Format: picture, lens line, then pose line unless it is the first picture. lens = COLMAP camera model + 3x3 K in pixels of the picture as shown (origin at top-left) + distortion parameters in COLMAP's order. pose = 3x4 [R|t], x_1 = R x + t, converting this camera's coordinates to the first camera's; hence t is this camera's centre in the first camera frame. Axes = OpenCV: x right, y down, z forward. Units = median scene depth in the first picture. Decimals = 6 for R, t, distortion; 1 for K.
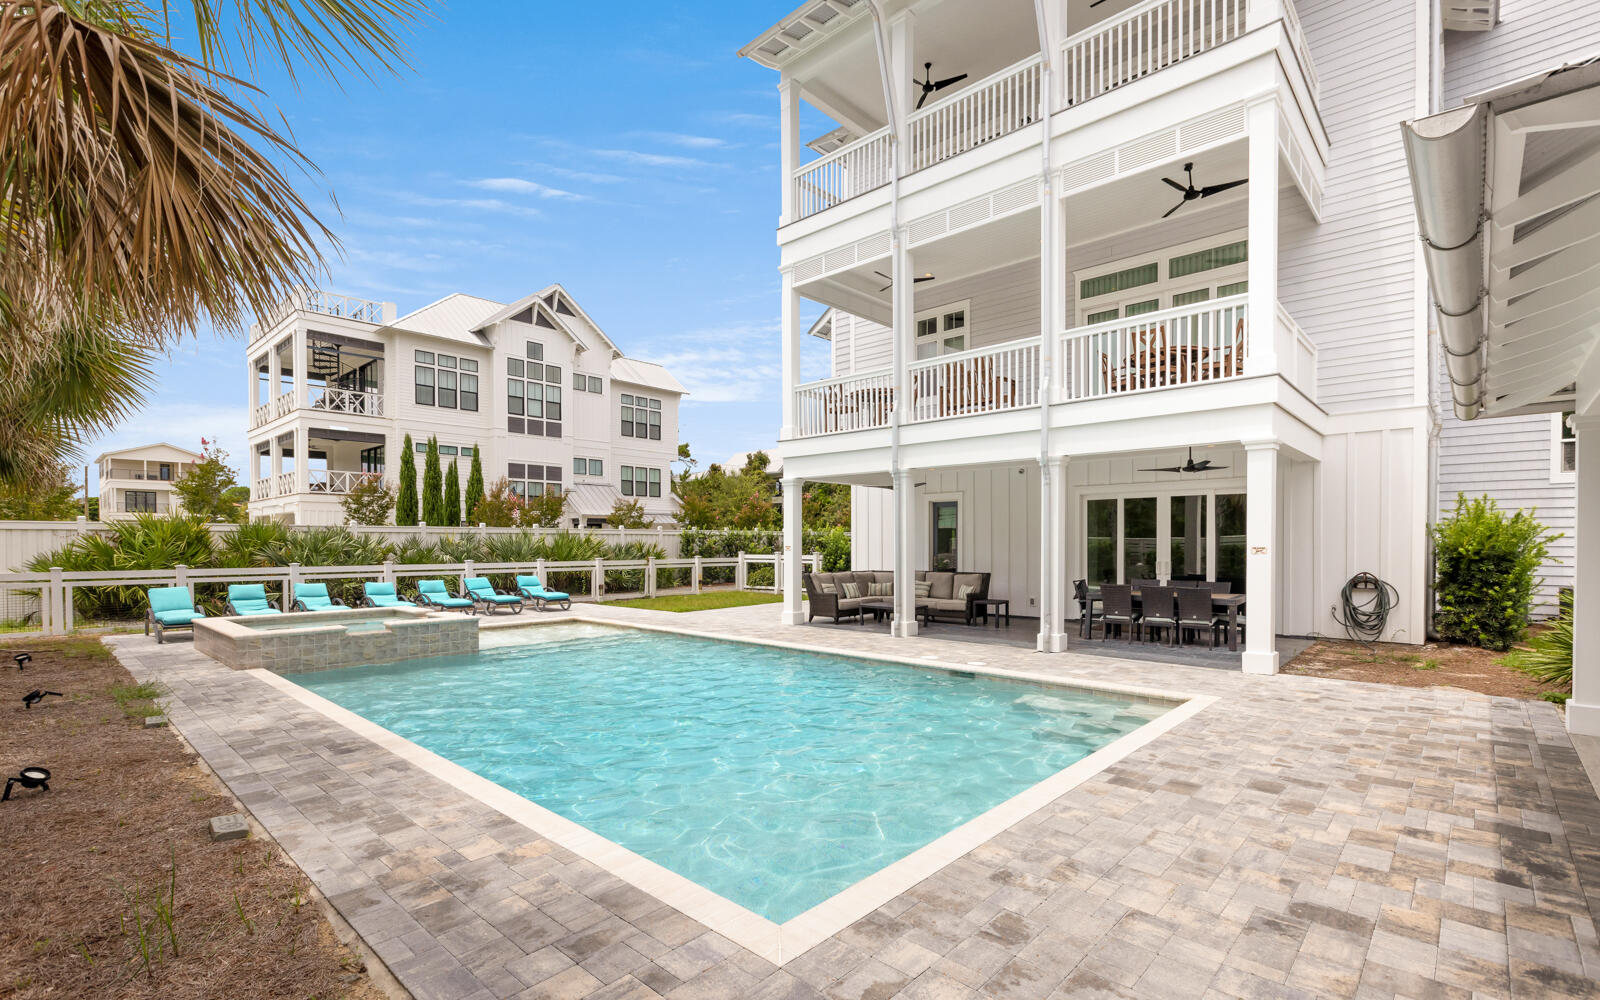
lens RADIAL K [[723.3, 0, 798.5], [0, 723.3, 554.3], [0, 0, 1]] dist [0.001722, -0.000188]
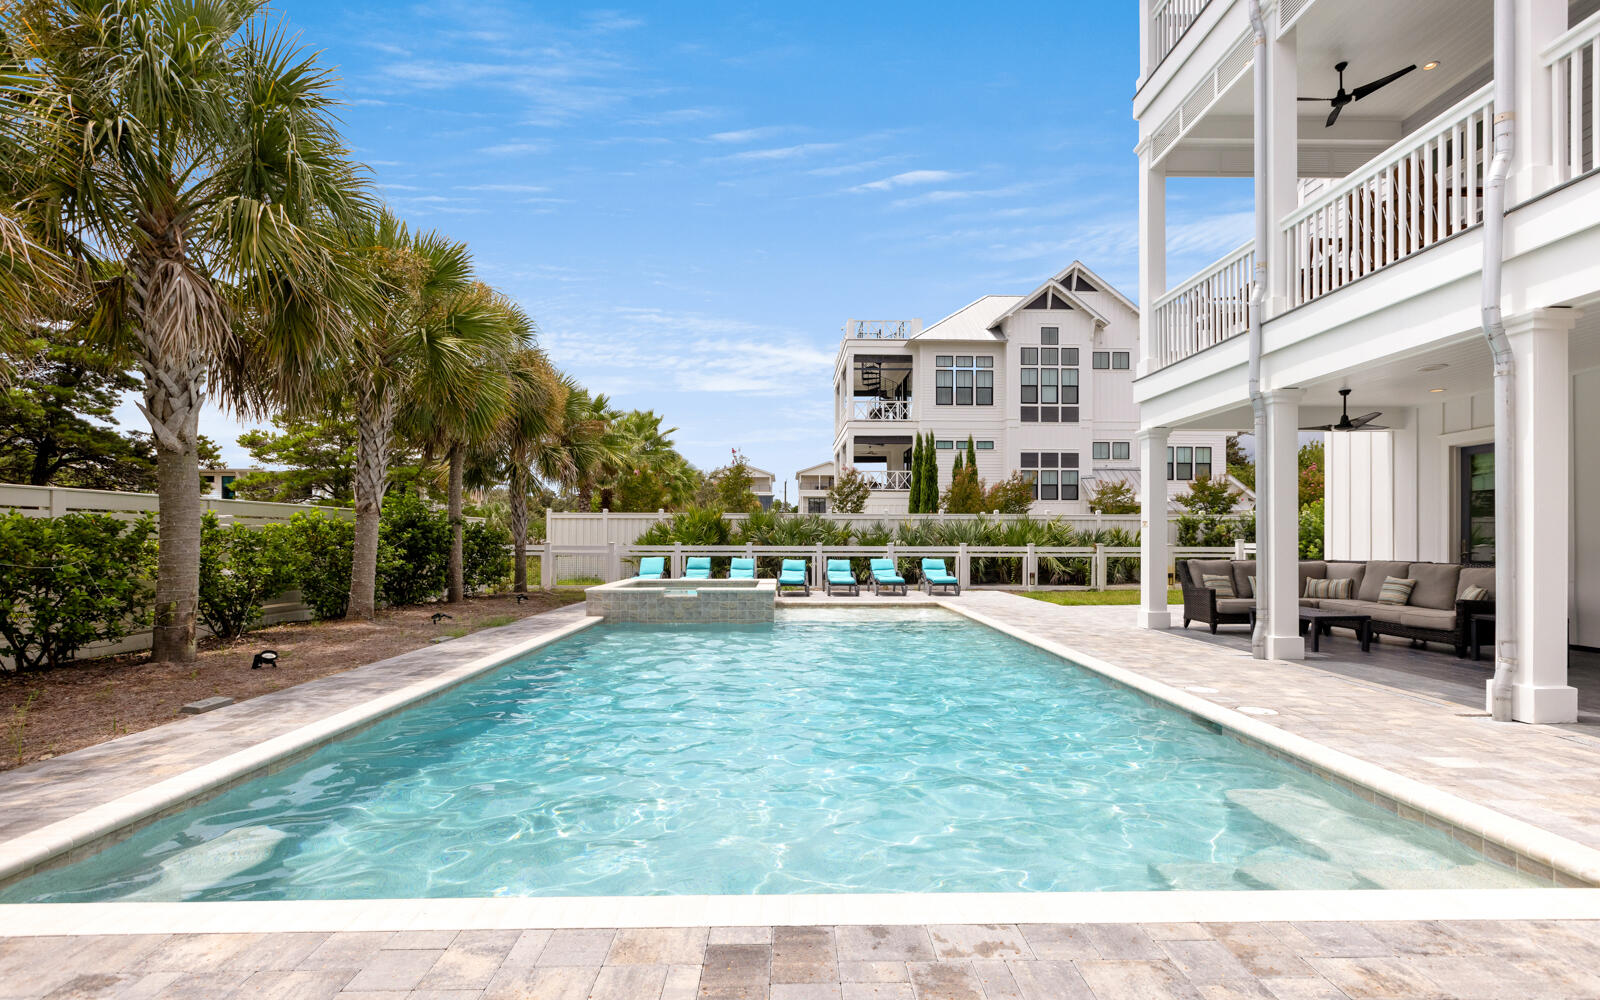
lens RADIAL K [[723.3, 0, 806.9], [0, 723.3, 538.1], [0, 0, 1]] dist [0.001722, -0.000188]
pose [[0.702597, 0.002089, -0.711585, 0.174592], [-0.015007, 0.999817, -0.011883, 0.012909], [0.711429, 0.019027, 0.702500, 0.156671]]
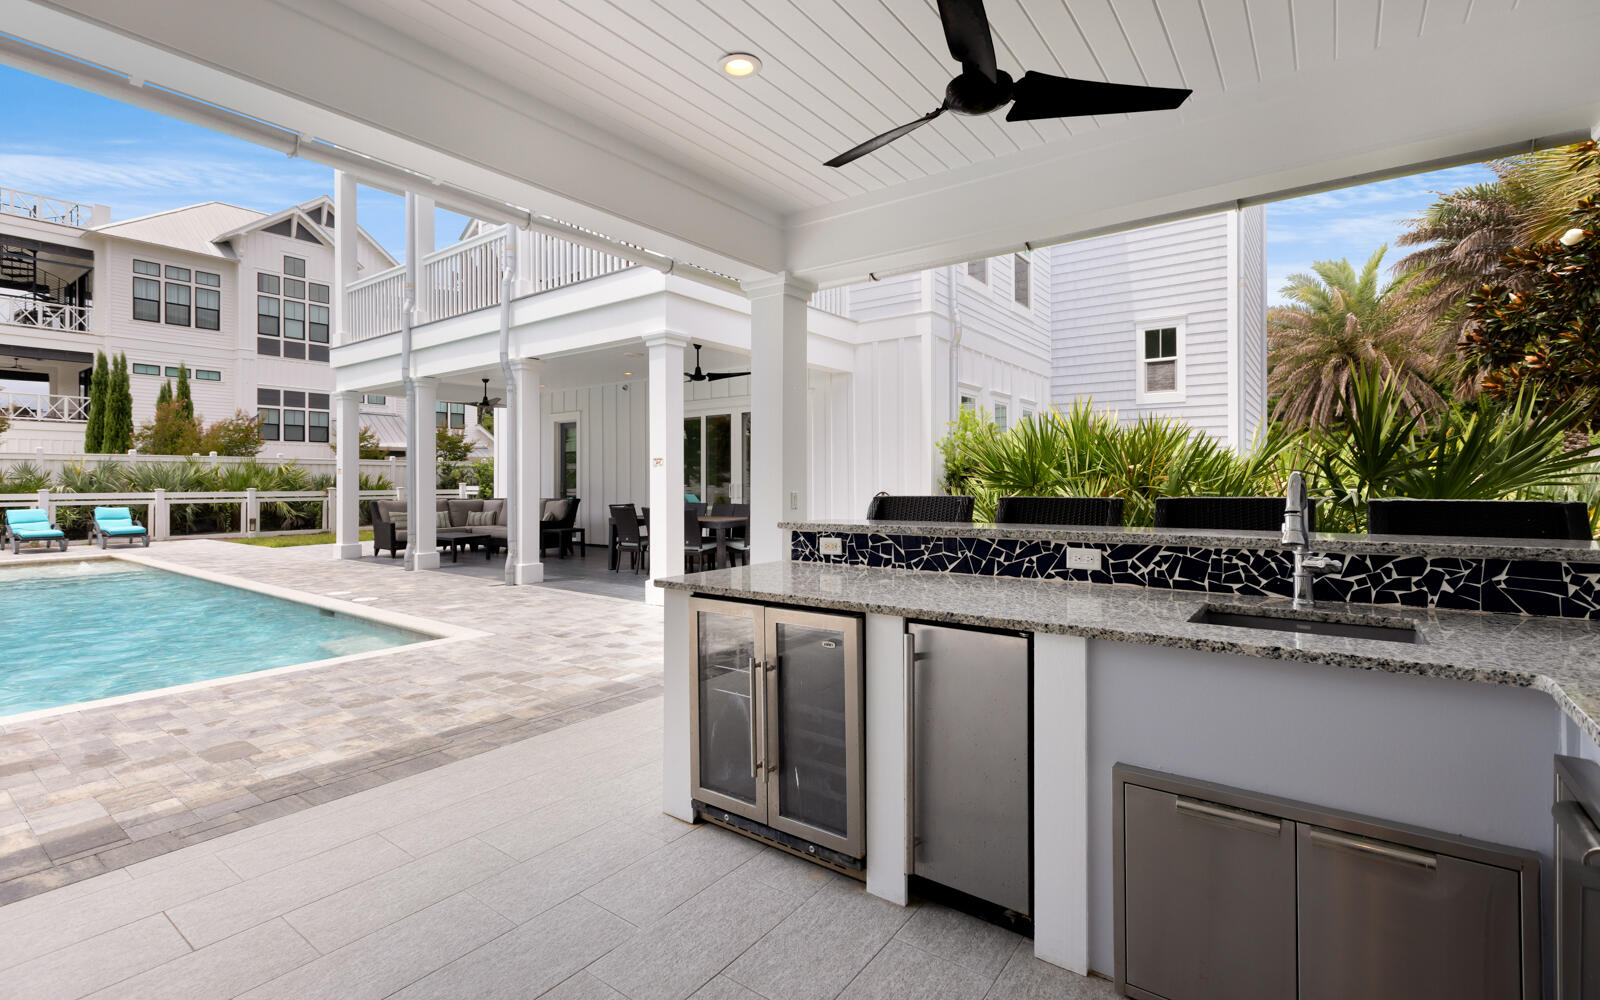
lens RADIAL K [[723.3, 0, 792.0], [0, 723.3, 478.0], [0, 0, 1]] dist [0.001722, -0.000188]
pose [[0.994023, -0.000681, 0.109172, 0.282534], [0.003067, 0.999760, -0.021687, 0.013303], [-0.109131, 0.021892, 0.993786, 0.049158]]
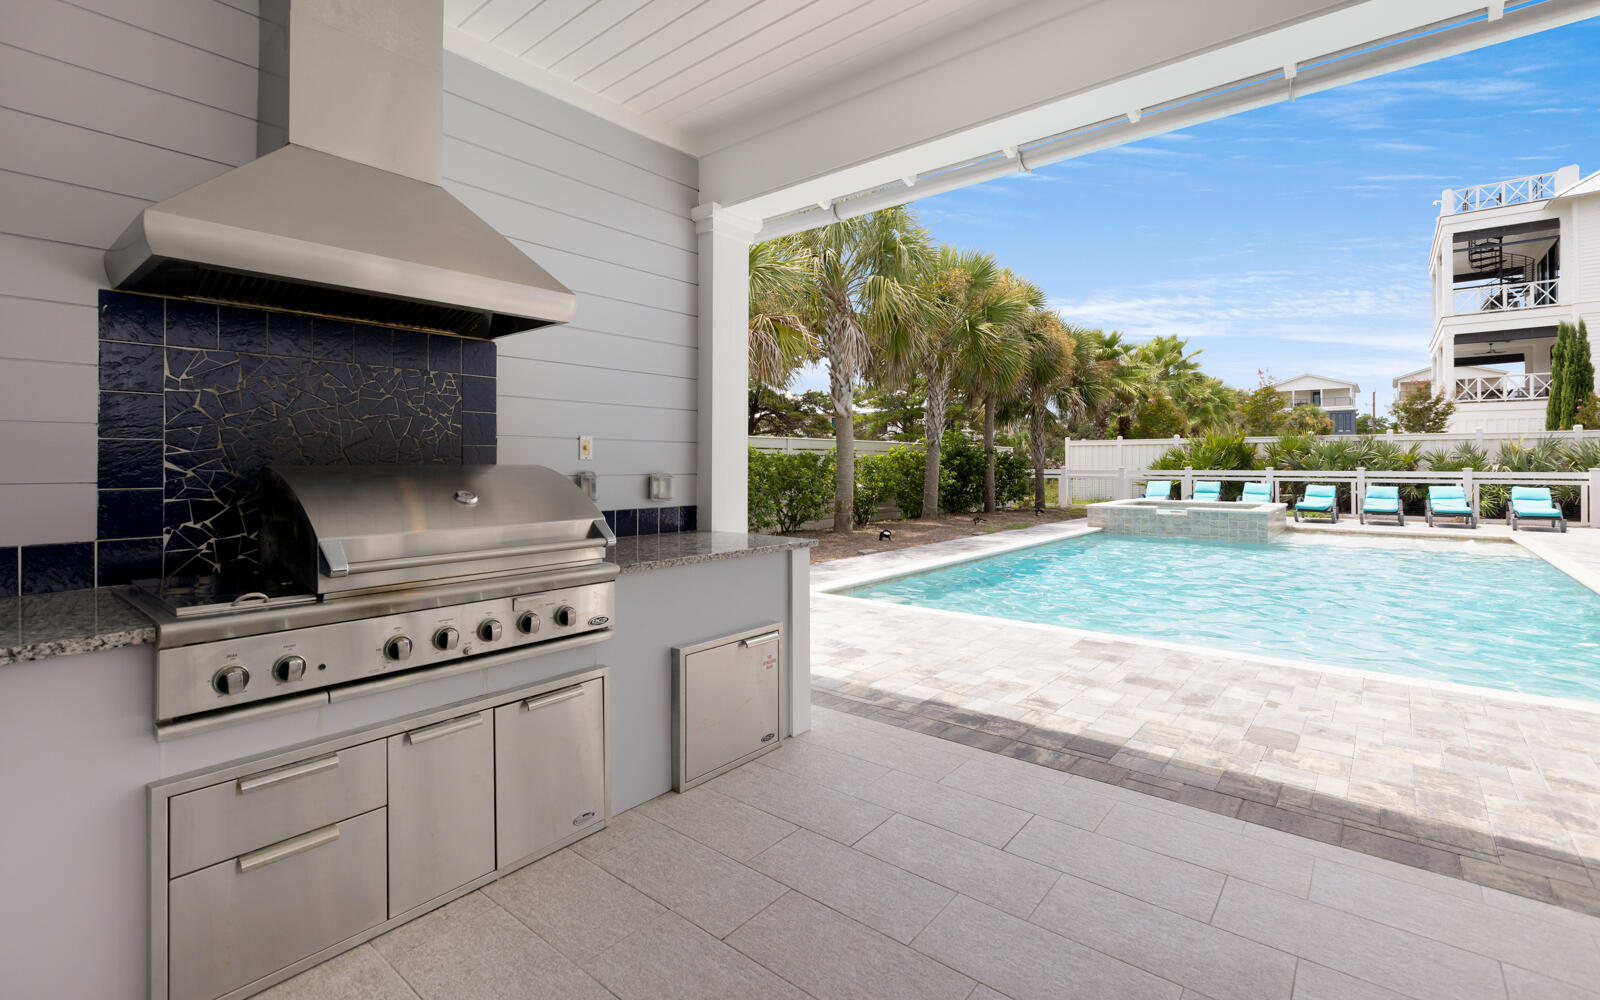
lens RADIAL K [[723.3, 0, 798.9], [0, 723.3, 454.5], [0, 0, 1]] dist [0.001722, -0.000188]
pose [[0.064174, -0.011198, -0.997876, 0.324813], [-0.015865, 0.999799, -0.012240, 0.012845], [0.997813, 0.016616, 0.063984, 0.110328]]
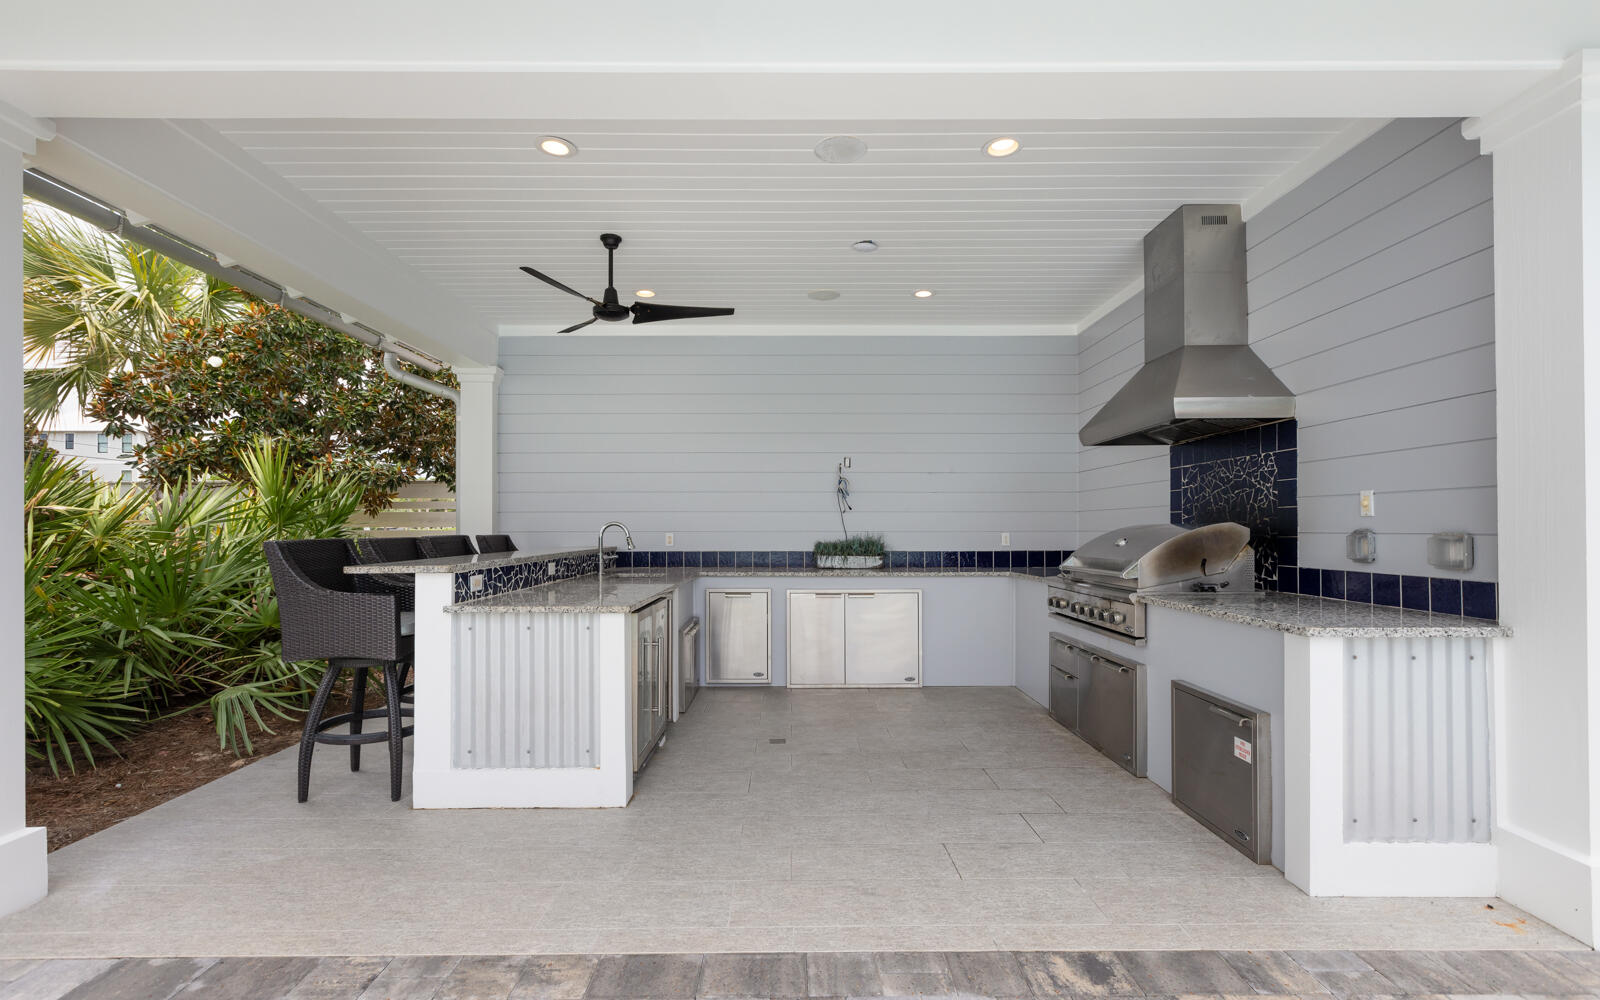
lens RADIAL K [[723.3, 0, 788.1], [0, 723.3, 526.7], [0, 0, 1]] dist [0.001722, -0.000188]
pose [[-0.678372, 0.006362, 0.734691, 0.141328], [0.017277, 0.999824, 0.007295, 0.011670], [-0.734516, 0.017642, -0.678362, 0.256079]]
